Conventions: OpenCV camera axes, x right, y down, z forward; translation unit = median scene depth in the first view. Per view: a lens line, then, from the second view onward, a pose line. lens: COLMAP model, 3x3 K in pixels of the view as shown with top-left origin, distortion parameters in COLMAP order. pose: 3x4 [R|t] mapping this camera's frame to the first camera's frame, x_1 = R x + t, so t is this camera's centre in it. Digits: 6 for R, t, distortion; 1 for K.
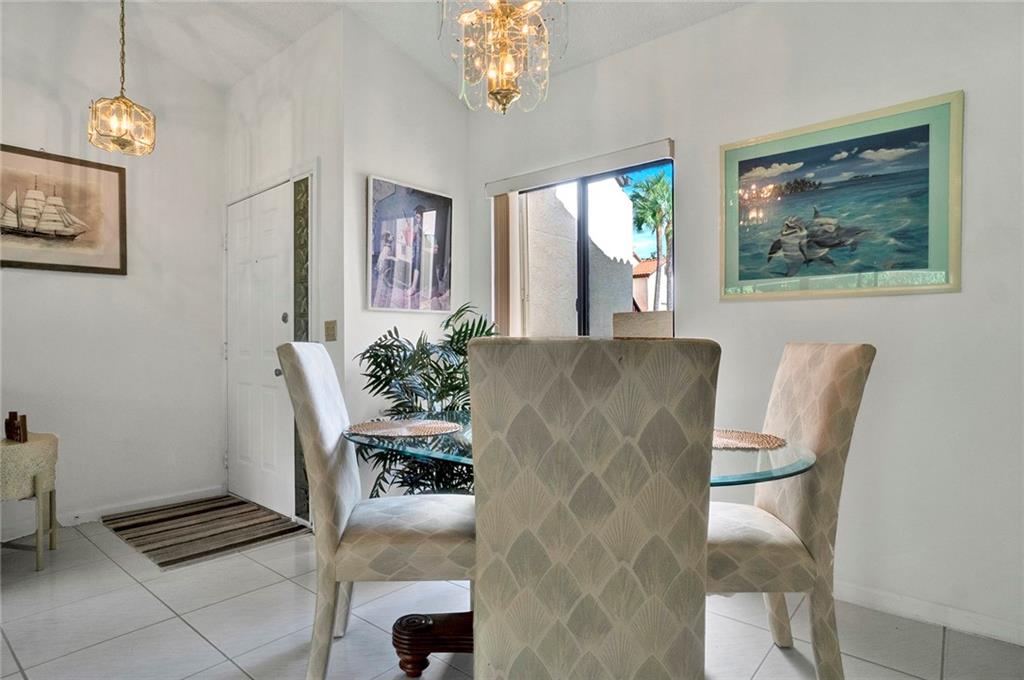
lens RADIAL K [[538.6, 0, 509.5], [0, 538.6, 340.6], [0, 0, 1]] dist [-0.019479, 0.002156]
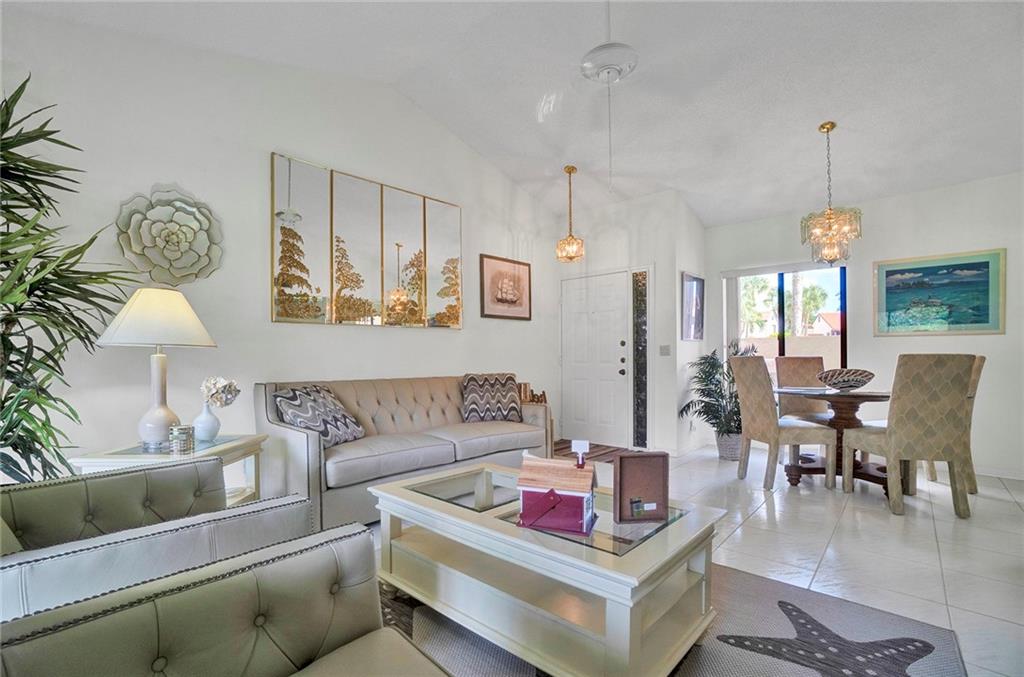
lens RADIAL K [[452.9, 0, 492.3], [0, 452.9, 358.3], [0, 0, 1]] dist [-0.044002, 0.011574]
pose [[0.998836, -0.002352, -0.048171, -1.153071], [0.002662, 0.999976, 0.006382, -0.000006], [0.048154, -0.006503, 0.998819, -0.904731]]
